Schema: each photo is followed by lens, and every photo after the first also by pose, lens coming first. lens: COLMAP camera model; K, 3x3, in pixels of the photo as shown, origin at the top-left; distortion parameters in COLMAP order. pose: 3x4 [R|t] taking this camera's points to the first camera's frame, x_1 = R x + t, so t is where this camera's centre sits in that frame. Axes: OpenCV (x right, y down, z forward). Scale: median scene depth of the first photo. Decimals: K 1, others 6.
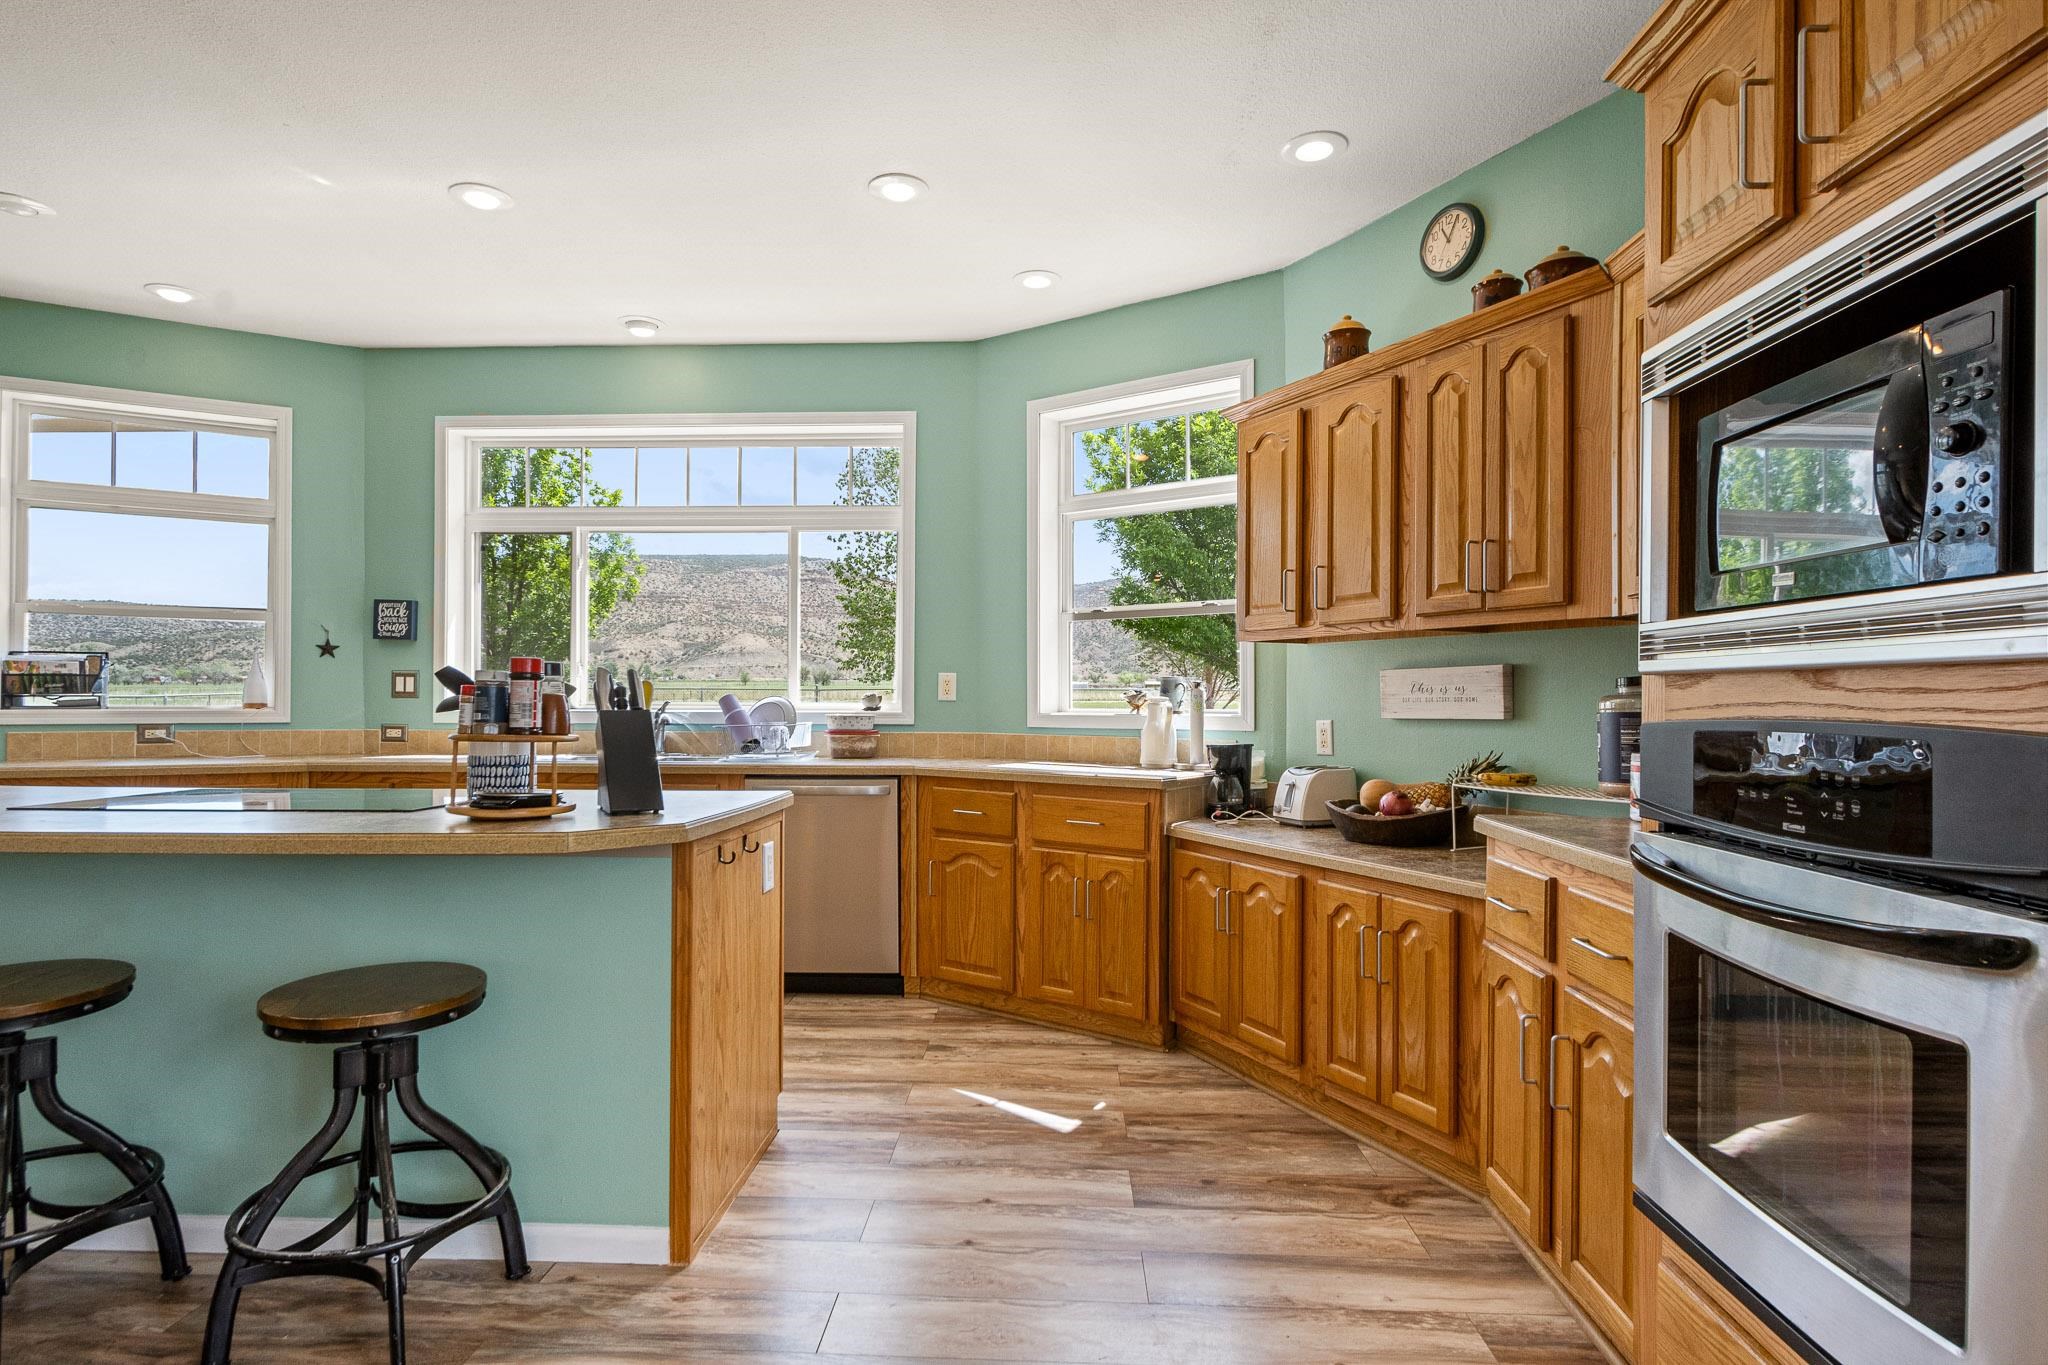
lens RADIAL K [[1066.0, 0, 1034.9], [0, 1066.0, 692.5], [0, 0, 1]] dist [-0.009183, -0.000907]
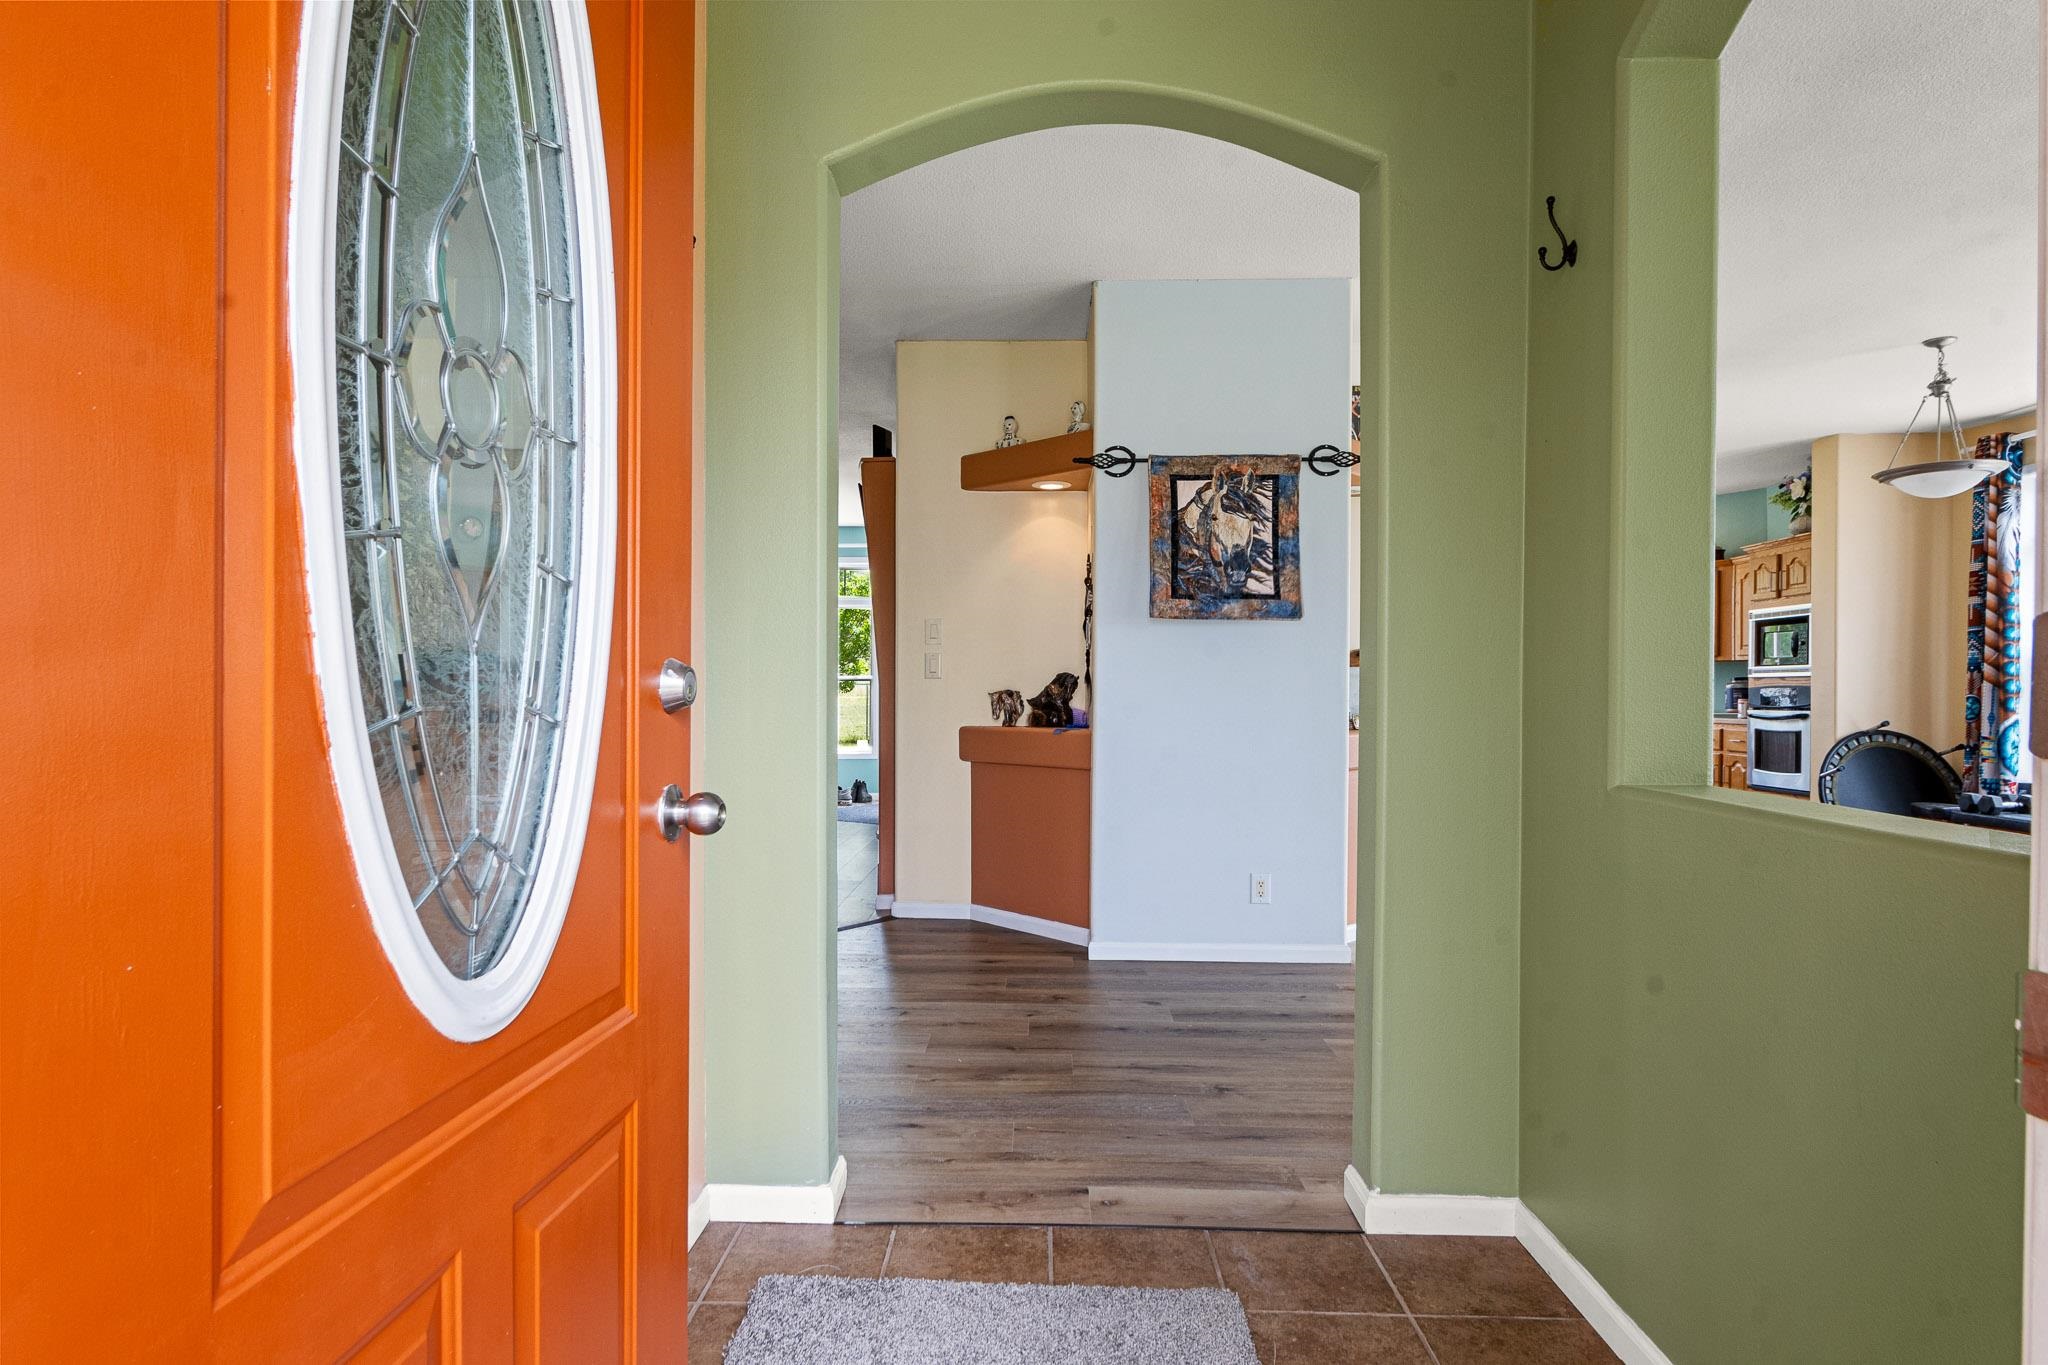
lens RADIAL K [[1121.6, 0, 1018.9], [0, 1121.6, 673.6], [0, 0, 1]] dist [-0.005132, -0.001564]
pose [[0.999971, 0.001633, -0.007430, -1.296312], [-0.001685, 0.999974, -0.007034, 0.001878], [0.007418, 0.007046, 0.999948, -1.964748]]
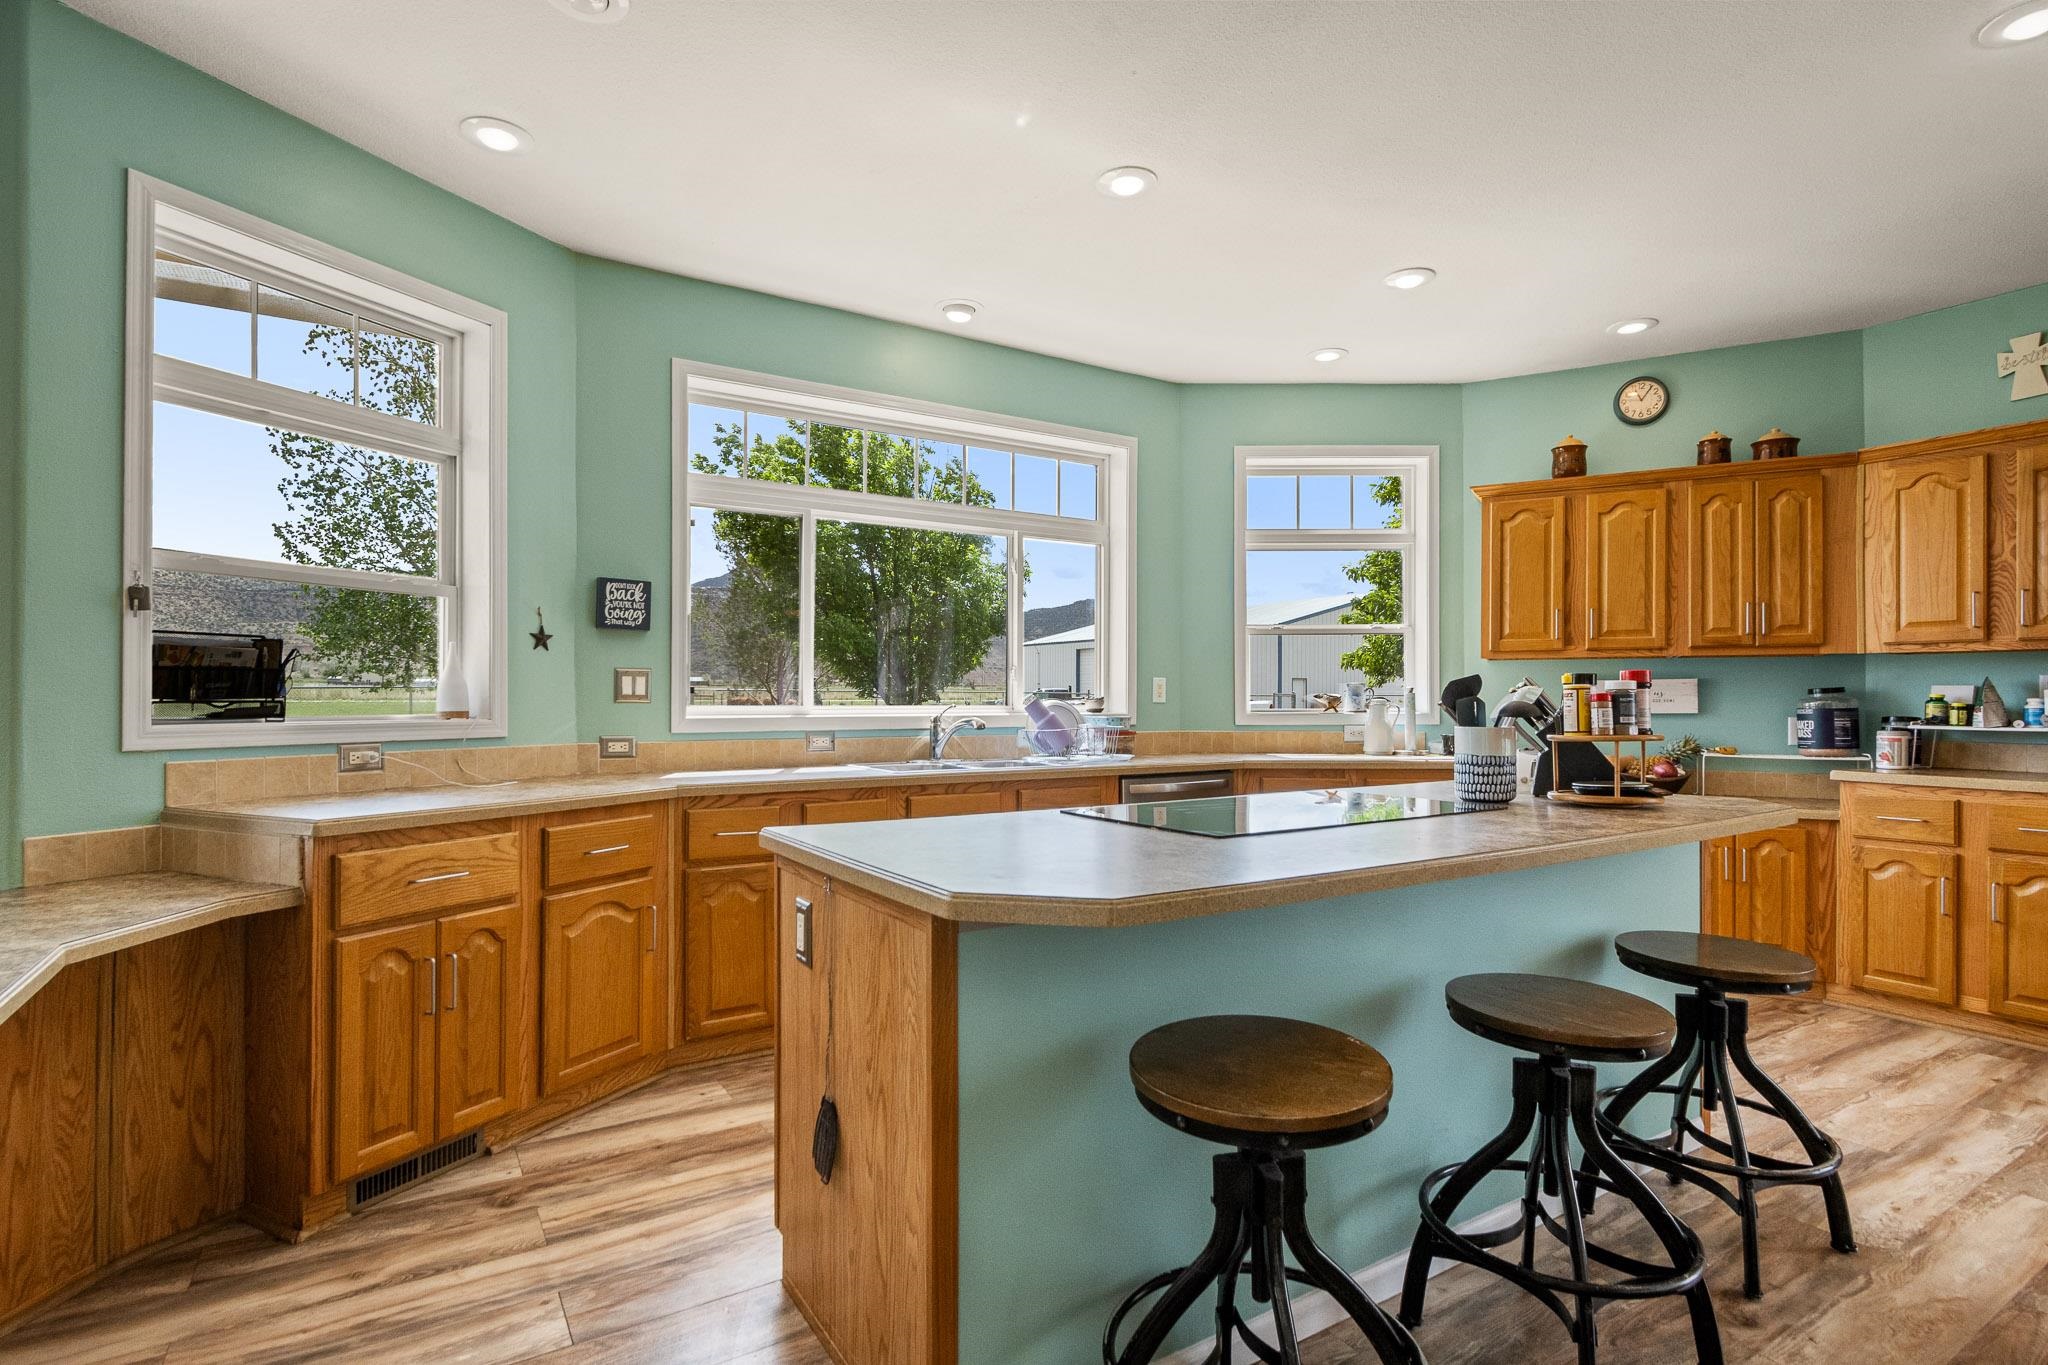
lens RADIAL K [[997.4, 0, 1030.1], [0, 997.4, 693.2], [0, 0, 1]] dist [0.000174, -0.001506]
pose [[0.825244, 0.000139, 0.564777, -1.099903], [-0.001402, 0.999997, 0.001803, -0.005424], [-0.564775, -0.002280, 0.825242, 0.302953]]
